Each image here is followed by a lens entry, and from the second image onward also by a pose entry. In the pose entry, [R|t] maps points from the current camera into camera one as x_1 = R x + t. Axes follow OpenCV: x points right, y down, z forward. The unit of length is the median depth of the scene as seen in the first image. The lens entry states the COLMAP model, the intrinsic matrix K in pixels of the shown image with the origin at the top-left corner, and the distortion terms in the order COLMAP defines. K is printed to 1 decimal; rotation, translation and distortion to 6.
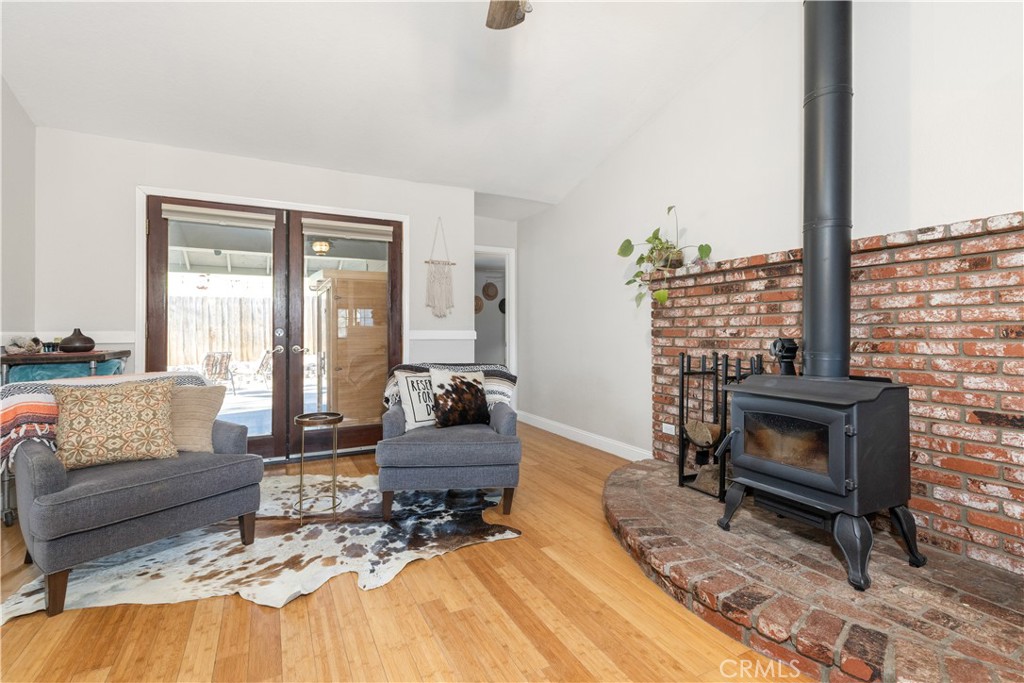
lens RADIAL K [[472.7, 0, 510.9], [0, 472.7, 329.4], [0, 0, 1]] dist [-0.001141, -0.000438]
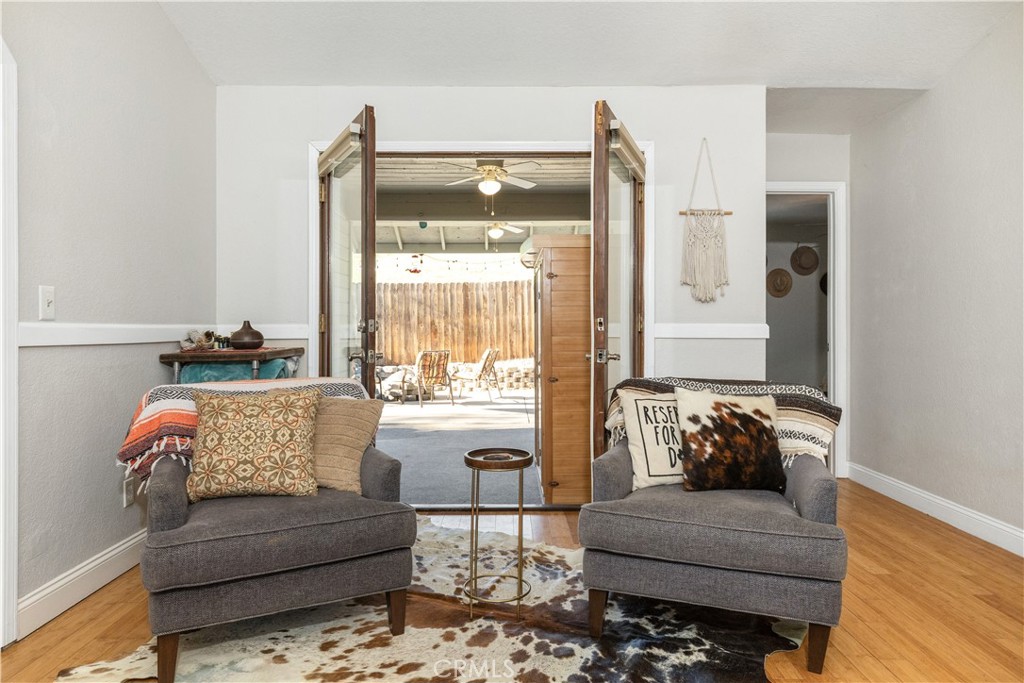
lens RADIAL K [[661.0, 0, 509.2], [0, 661.0, 326.4], [0, 0, 1]] dist [0.003203, -0.000803]
pose [[0.889935, 0.002270, -0.456081, 0.022434], [0.000209, 0.999985, 0.005383, 0.002024], [0.456087, -0.004886, 0.889922, 0.184577]]
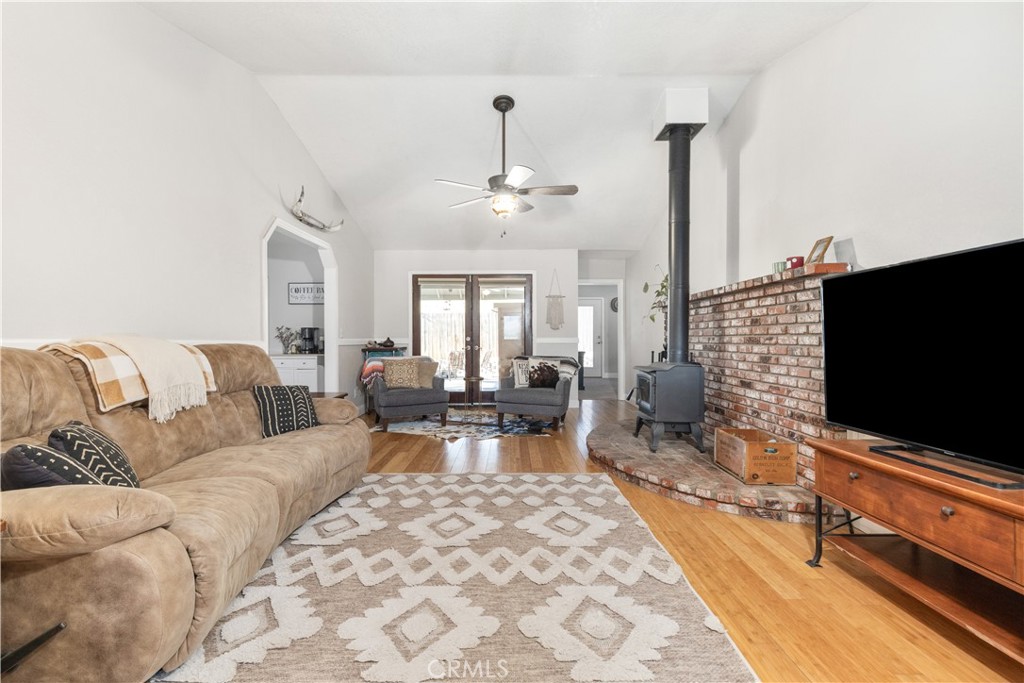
lens RADIAL K [[468.9, 0, 491.9], [0, 468.9, 338.4], [0, 0, 1]] dist [0.000528, 0.000038]
pose [[0.870652, 0.001988, -0.491895, 0.695324], [0.002595, 0.999959, 0.008634, -0.014612], [0.491893, -0.008793, 0.870612, -0.798589]]
